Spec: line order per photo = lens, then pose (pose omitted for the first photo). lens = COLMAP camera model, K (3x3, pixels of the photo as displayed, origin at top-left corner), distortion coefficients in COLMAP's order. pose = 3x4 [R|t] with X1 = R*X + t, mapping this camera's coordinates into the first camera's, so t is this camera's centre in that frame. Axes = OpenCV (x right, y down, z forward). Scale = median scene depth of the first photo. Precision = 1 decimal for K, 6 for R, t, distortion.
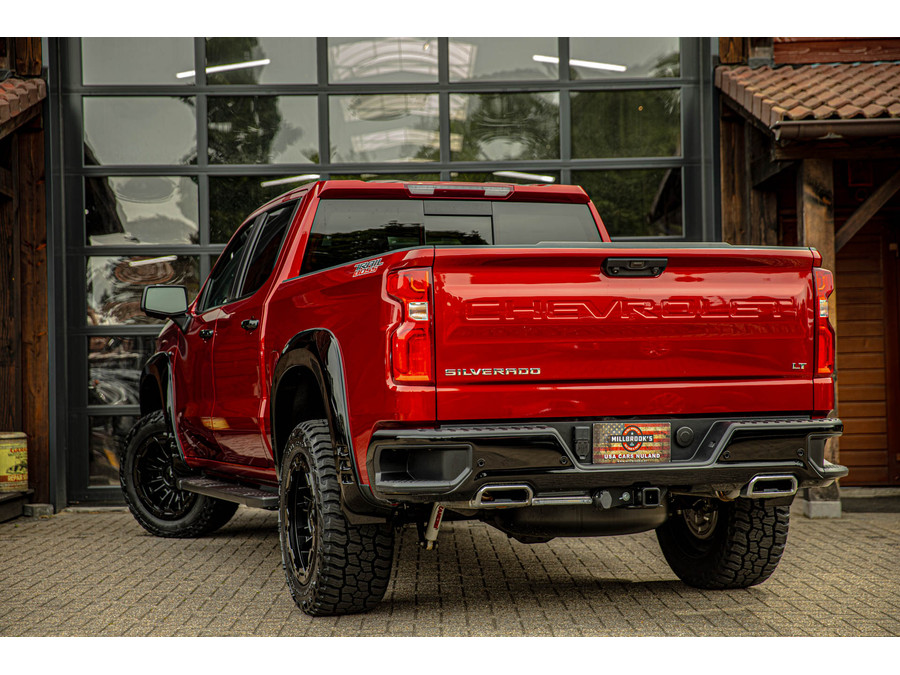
lens RADIAL K [[1849.3, 0, 454.1], [0, 1849.3, 340.5], [0, 0, 1]] dist [0.363402, 0.000000]
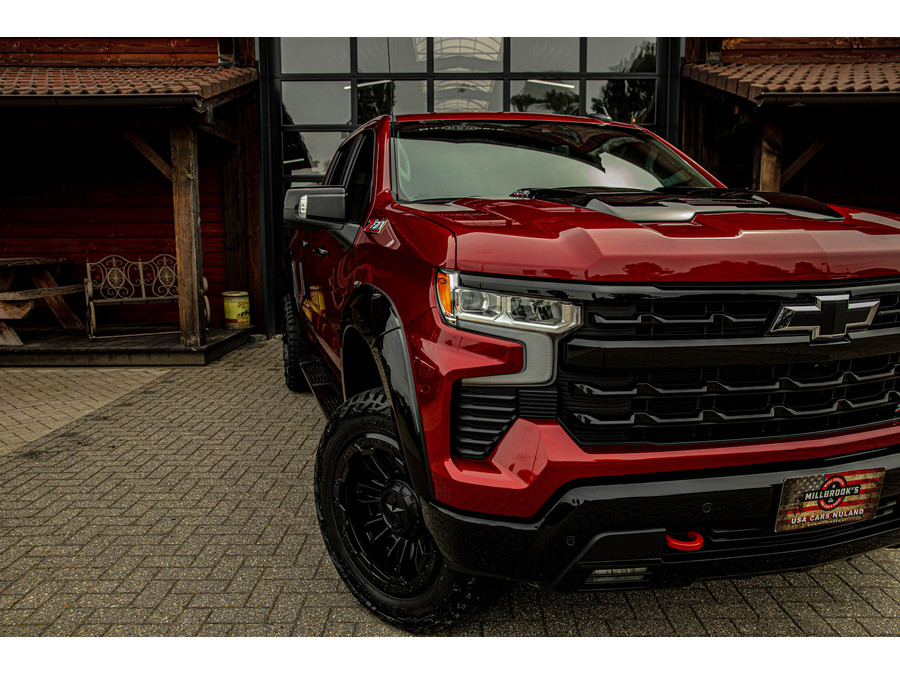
lens RADIAL K [[703.6, 0, 442.0], [0, 703.6, 329.4], [0, 0, 1]] dist [-0.039231, 0.021652]
pose [[0.999722, 0.017690, -0.015604, -0.048639], [-0.014944, 0.986792, 0.161302, -0.019343], [0.018251, -0.161024, 0.986782, 0.392698]]
